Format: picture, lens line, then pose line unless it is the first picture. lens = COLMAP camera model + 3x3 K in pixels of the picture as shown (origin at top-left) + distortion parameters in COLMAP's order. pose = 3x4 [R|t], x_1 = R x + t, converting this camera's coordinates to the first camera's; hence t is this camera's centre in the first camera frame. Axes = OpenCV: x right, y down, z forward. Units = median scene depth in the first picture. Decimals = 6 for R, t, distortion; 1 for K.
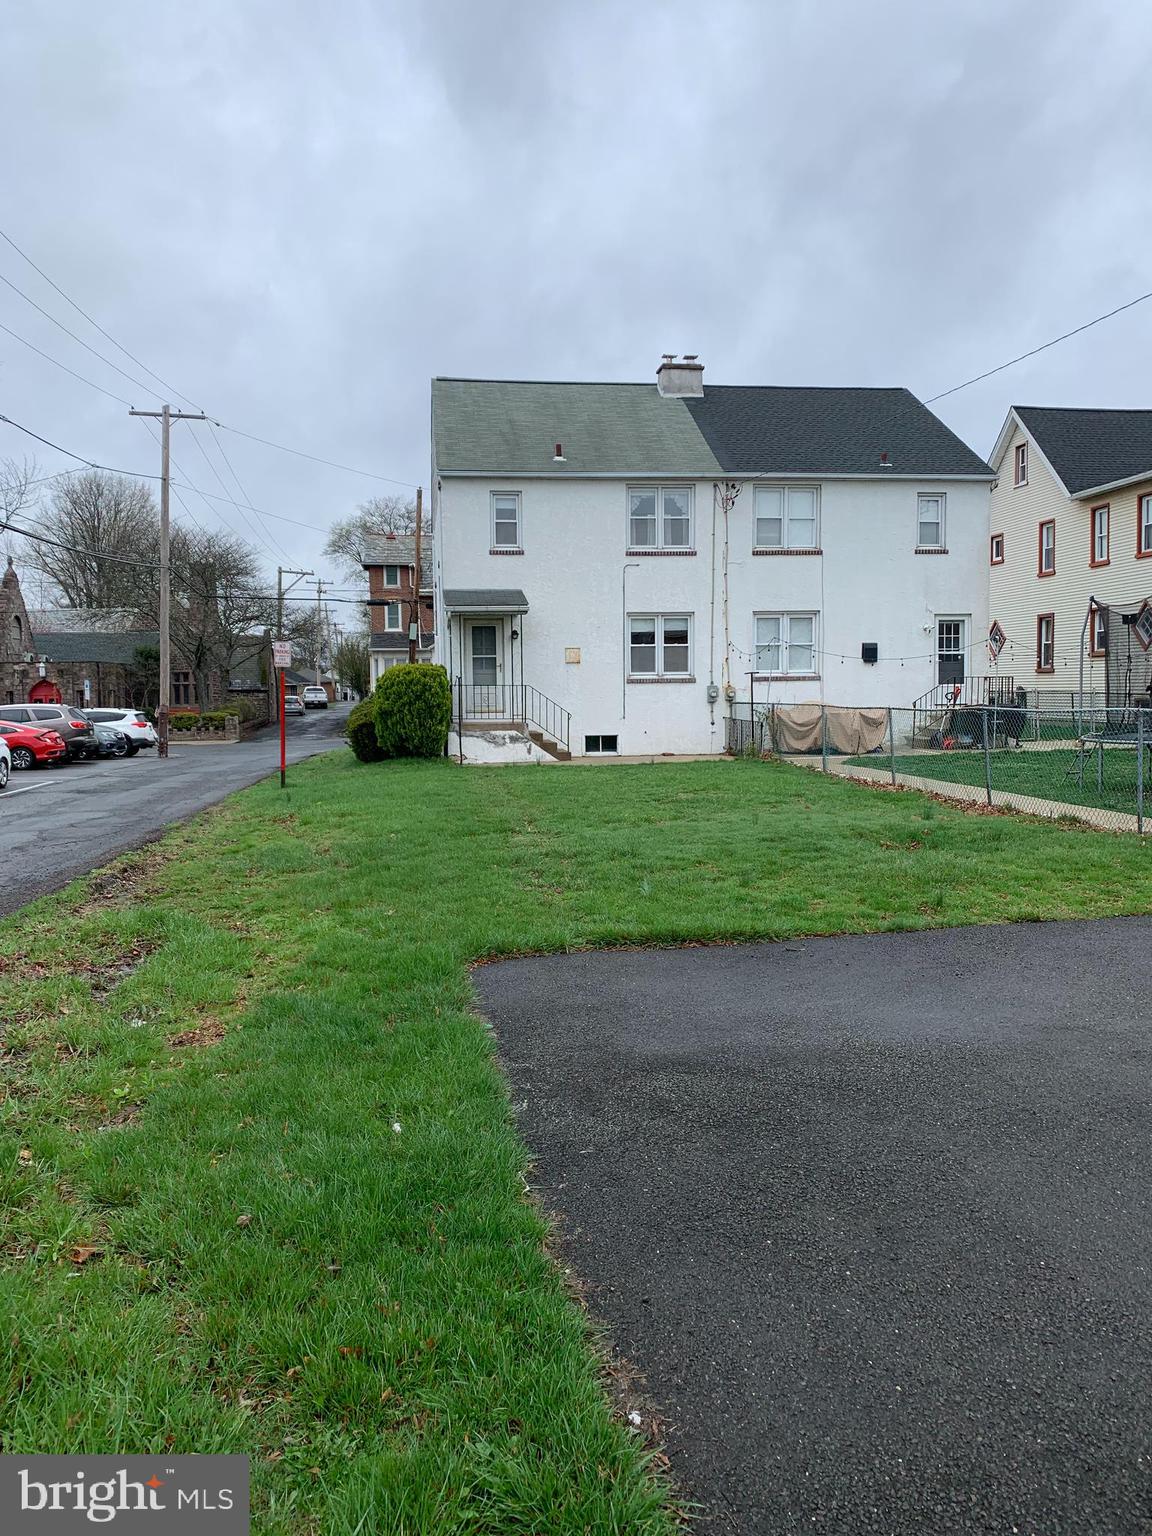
lens RADIAL K [[1160.0, 0, 568.7], [0, 1160.0, 762.6], [0, 0, 1]] dist [0.055718, -0.003963]
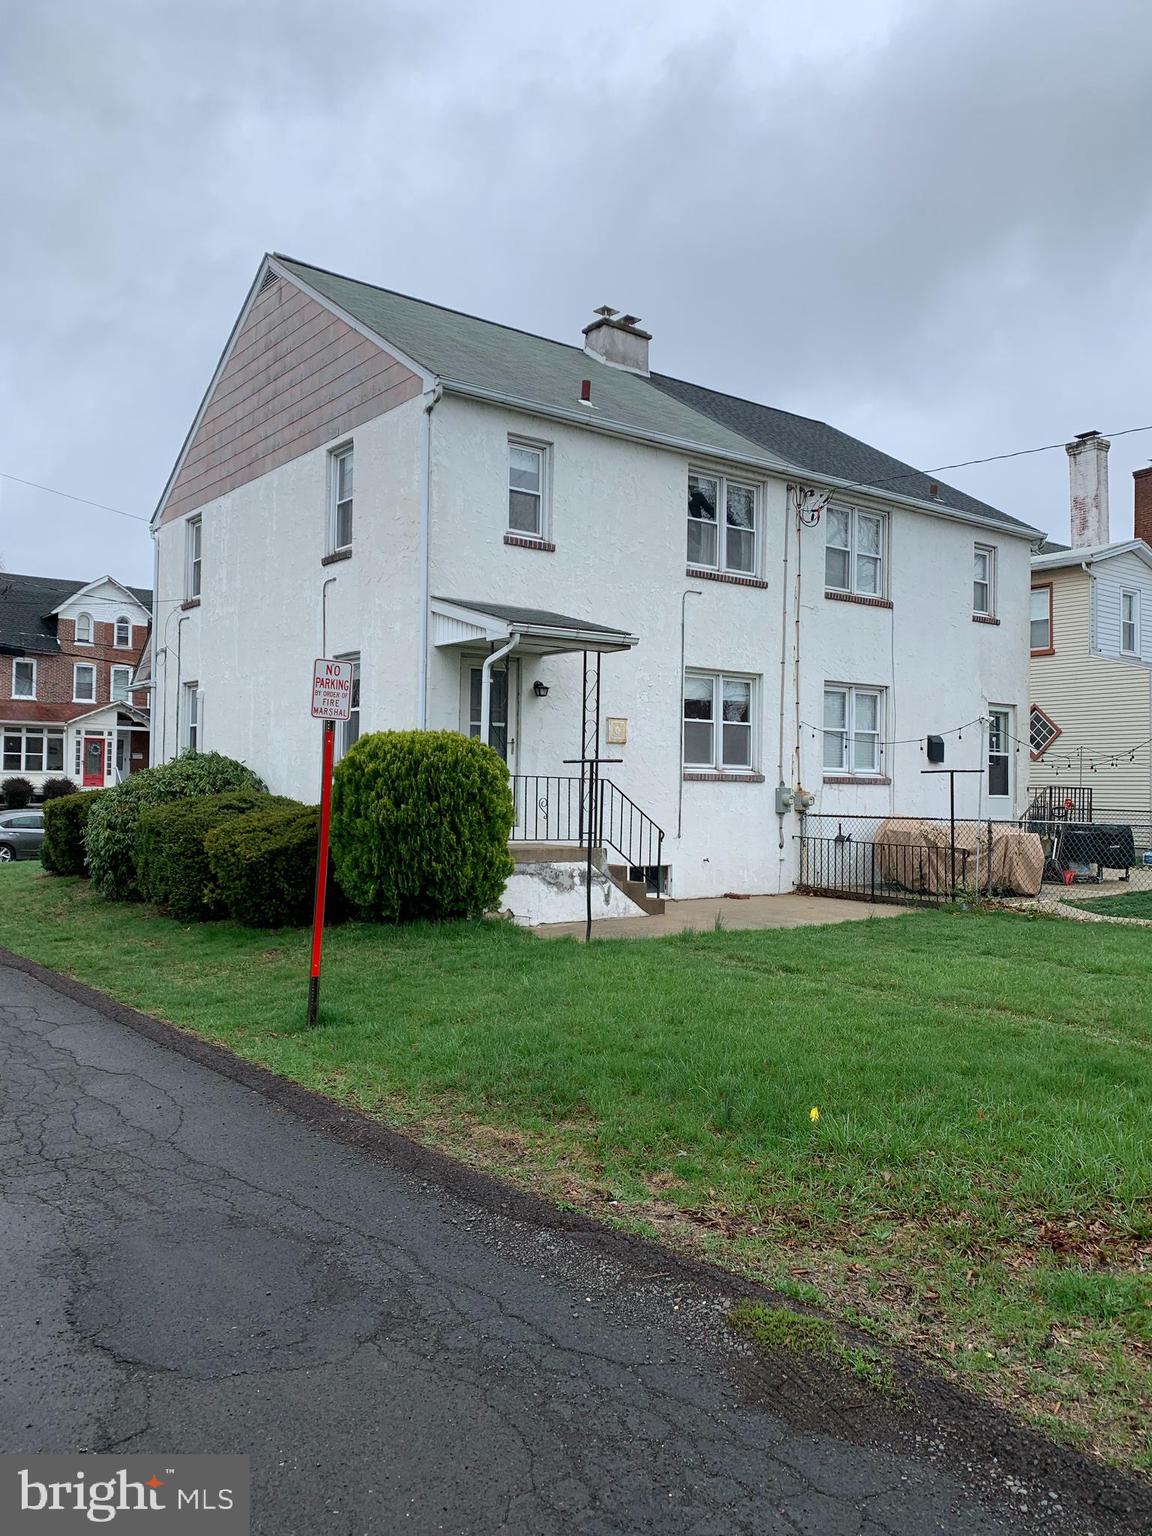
lens RADIAL K [[1151.0, 0, 576.0], [0, 1151.0, 768.0], [0, 0, 1]] dist [0.080848, -0.000072]
pose [[0.880574, 0.037765, 0.472401, -0.286279], [-0.003327, 0.997288, -0.073524, -0.029420], [-0.473896, 0.063172, 0.878312, 0.484249]]
